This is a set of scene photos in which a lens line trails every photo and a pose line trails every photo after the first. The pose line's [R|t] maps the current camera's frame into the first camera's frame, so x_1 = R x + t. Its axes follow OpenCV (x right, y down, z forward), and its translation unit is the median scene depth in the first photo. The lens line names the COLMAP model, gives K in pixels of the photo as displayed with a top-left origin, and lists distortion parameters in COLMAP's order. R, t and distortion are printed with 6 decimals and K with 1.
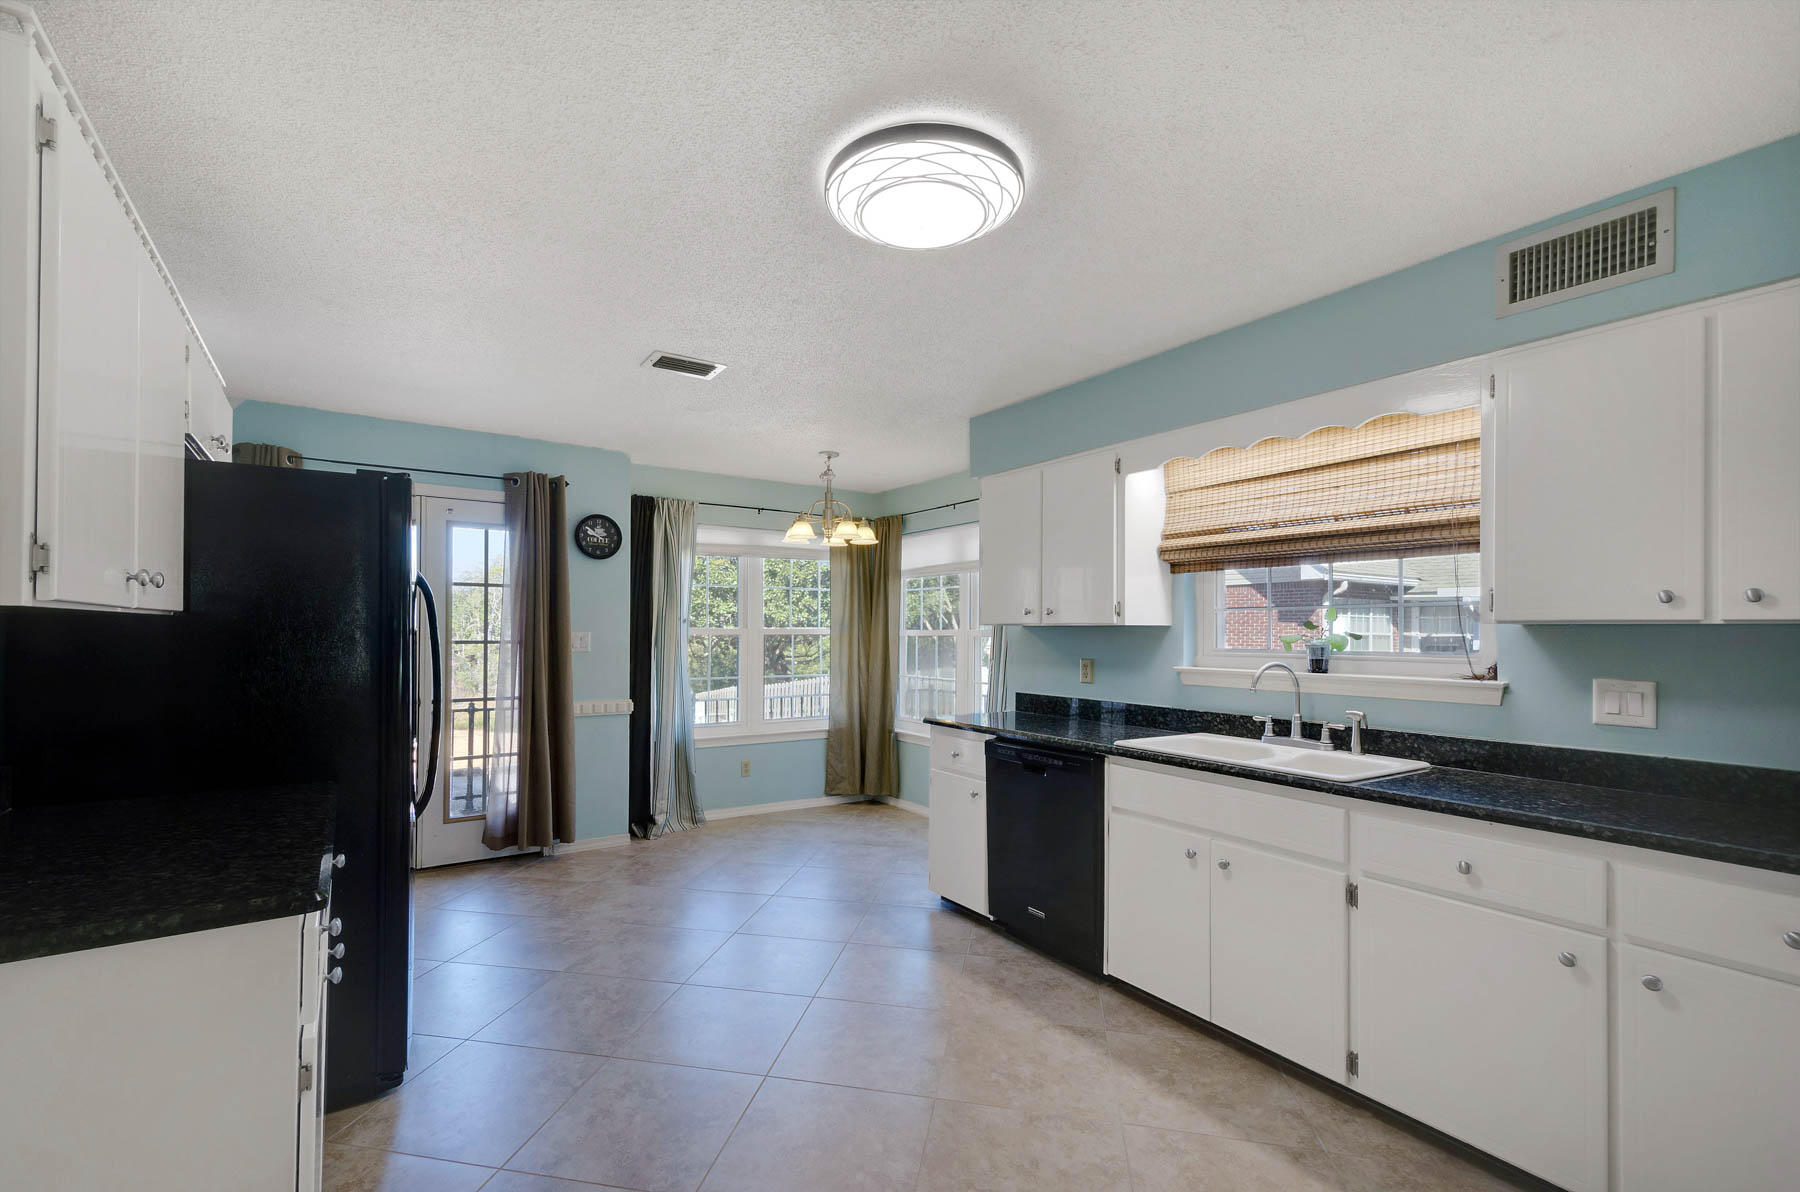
lens RADIAL K [[784.8, 0, 940.2], [0, 784.8, 621.0], [0, 0, 1]] dist [-0.000578, -0.000267]
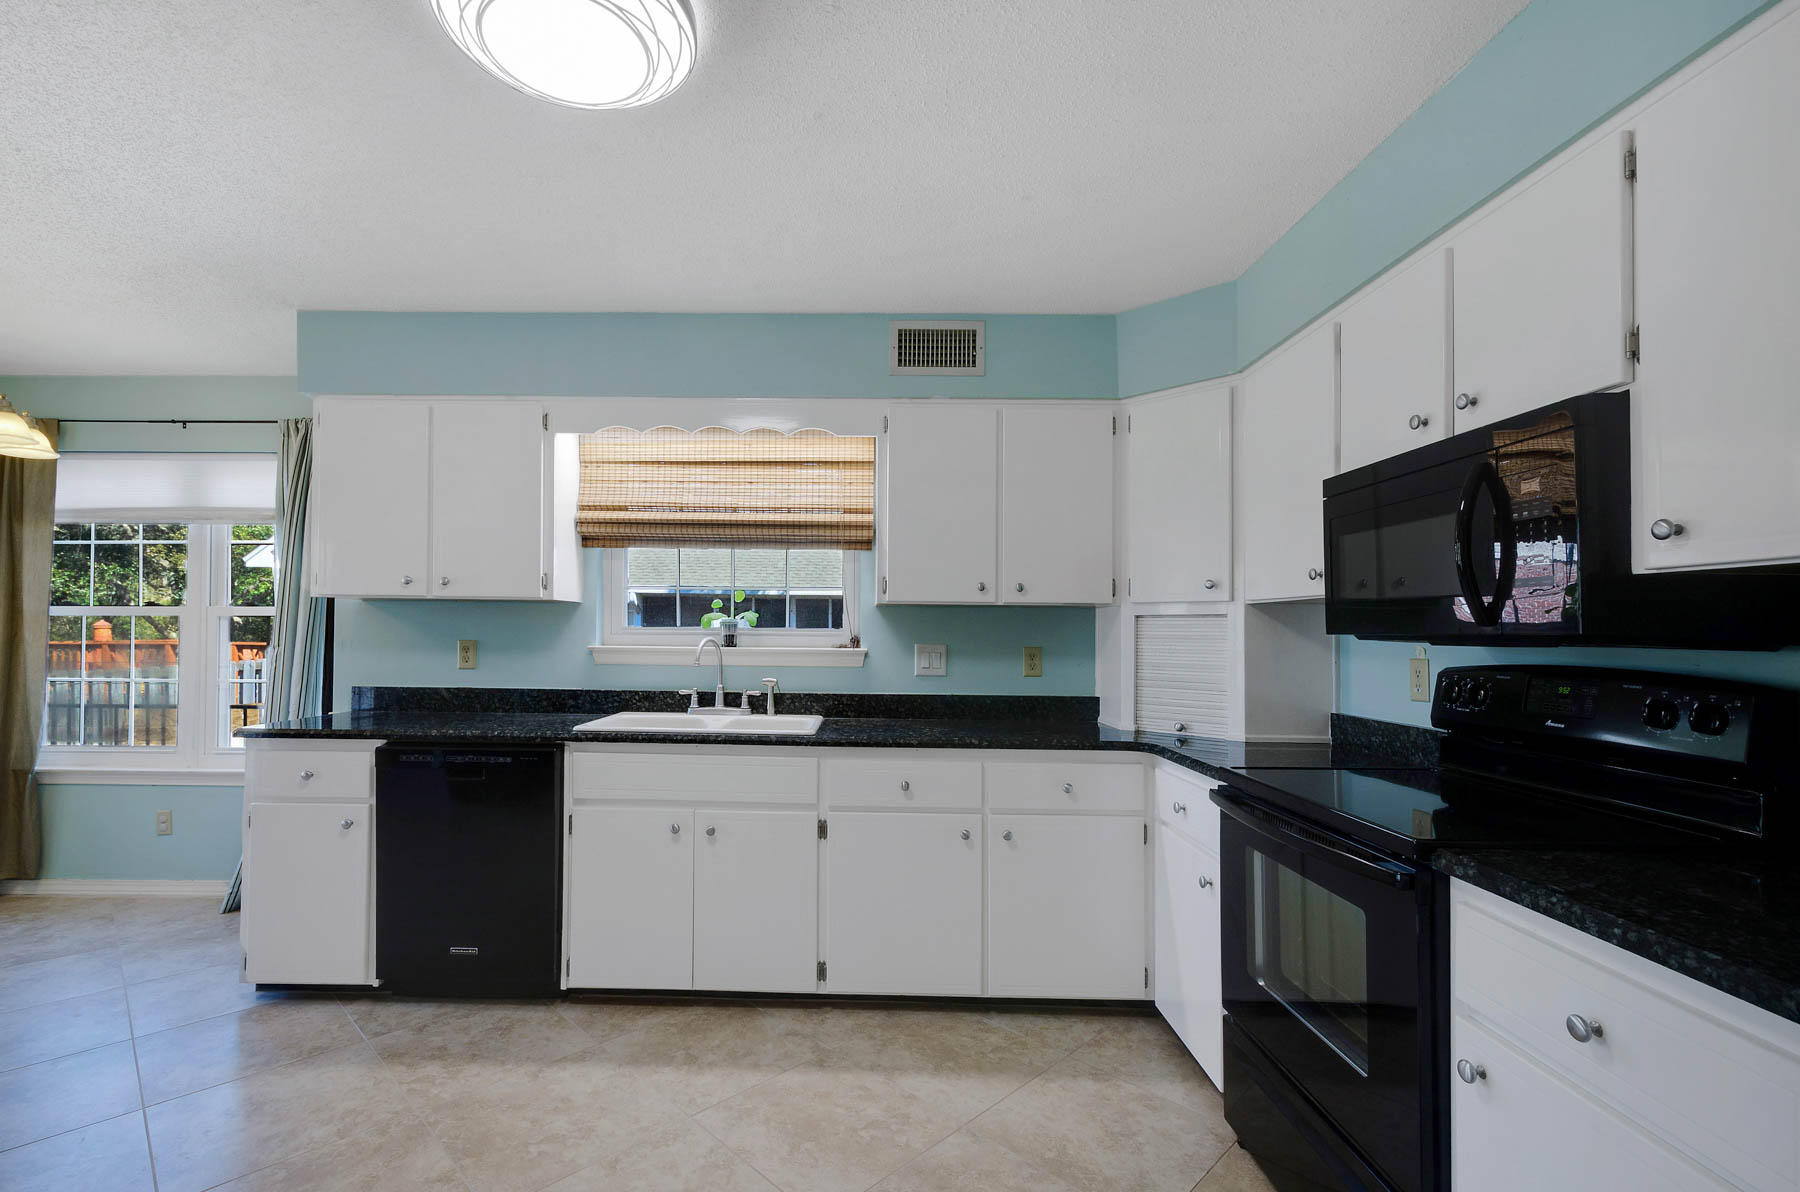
lens RADIAL K [[765.0, 0, 899.2], [0, 765.0, 617.5], [0, 0, 1]] dist [0.008436, 0.000375]
pose [[0.584651, 0.007979, 0.811246, -0.244281], [-0.013956, 0.999903, 0.000223, 0.019461], [-0.811165, -0.011453, 0.584705, 0.163643]]
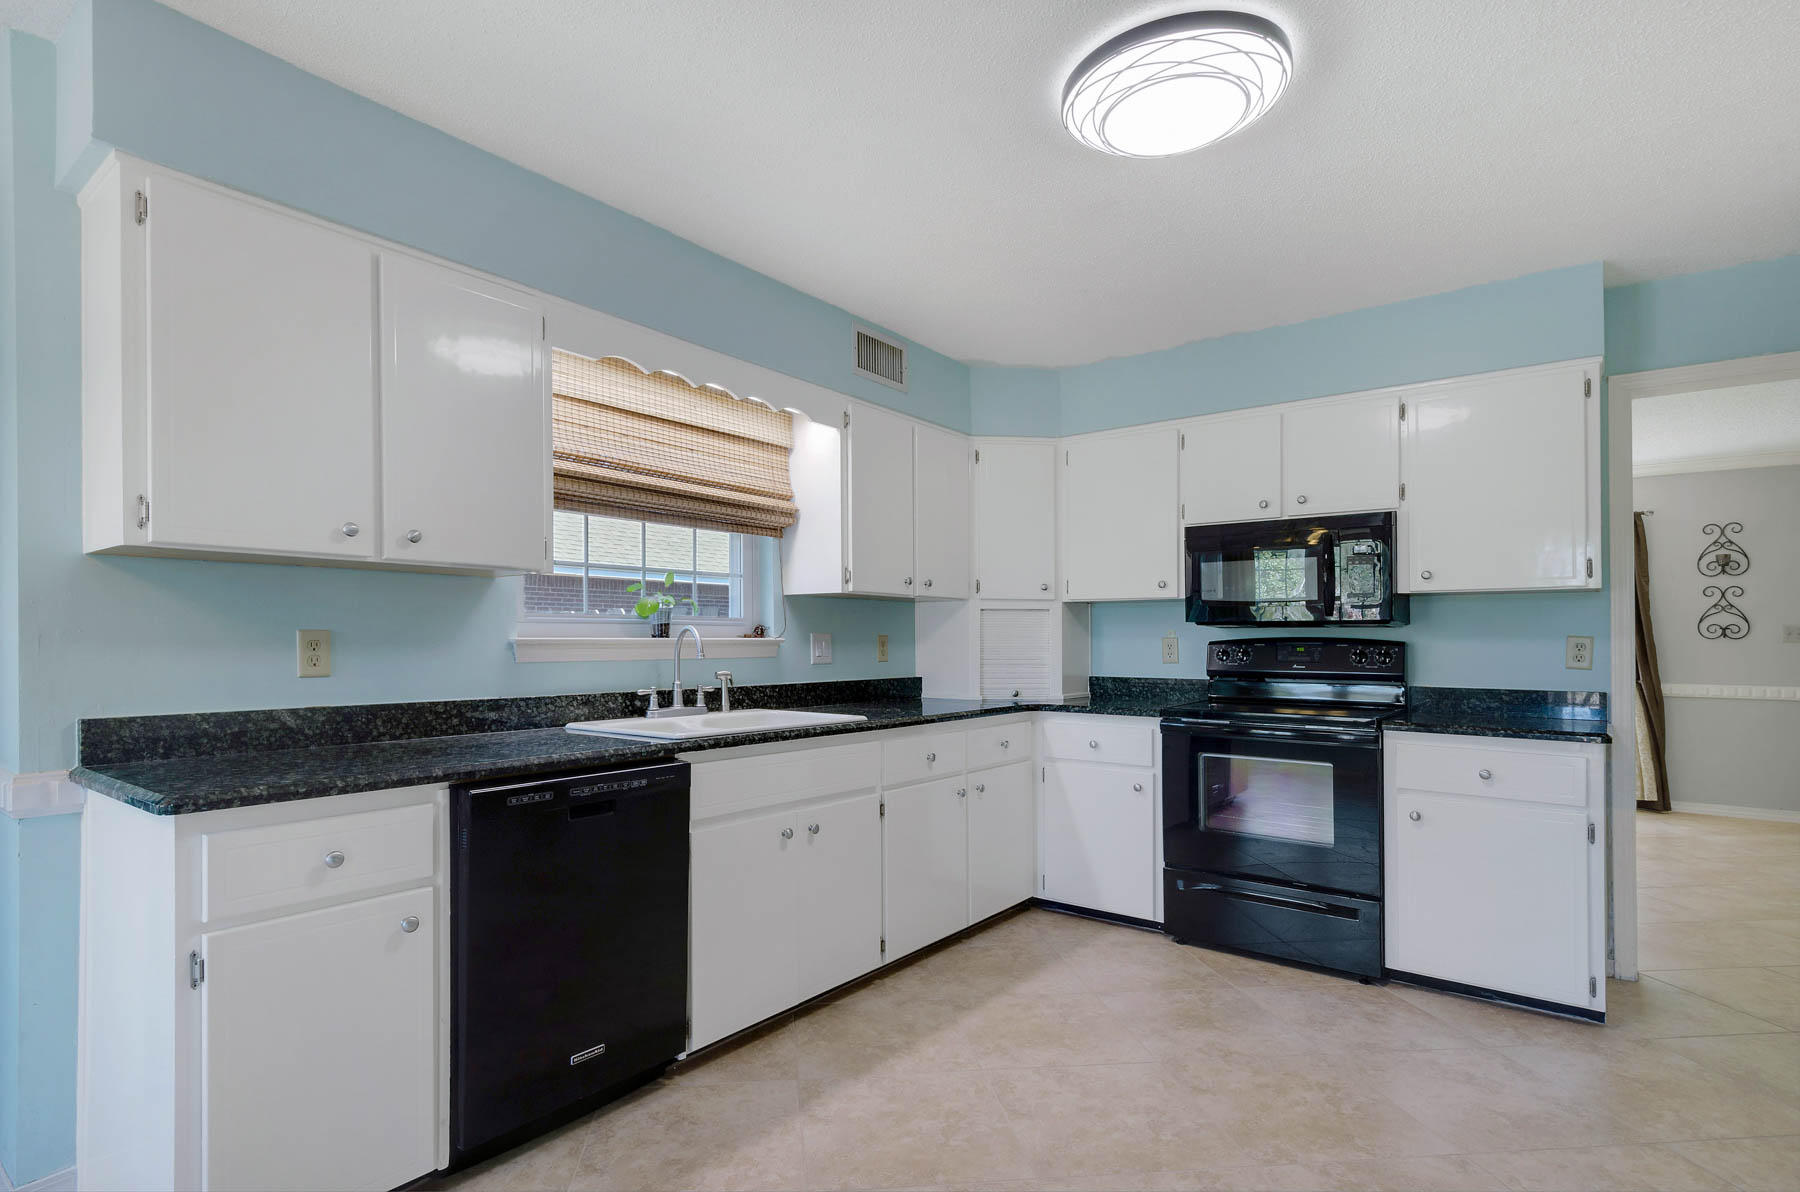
lens RADIAL K [[748.3, 0, 962.8], [0, 748.3, 624.1], [0, 0, 1]] dist [0.008754, -0.000063]
pose [[-0.213946, -0.000456, 0.976845, -0.455765], [-0.019154, 0.999810, -0.003728, 0.043197], [-0.976658, -0.019509, -0.213914, 0.796182]]
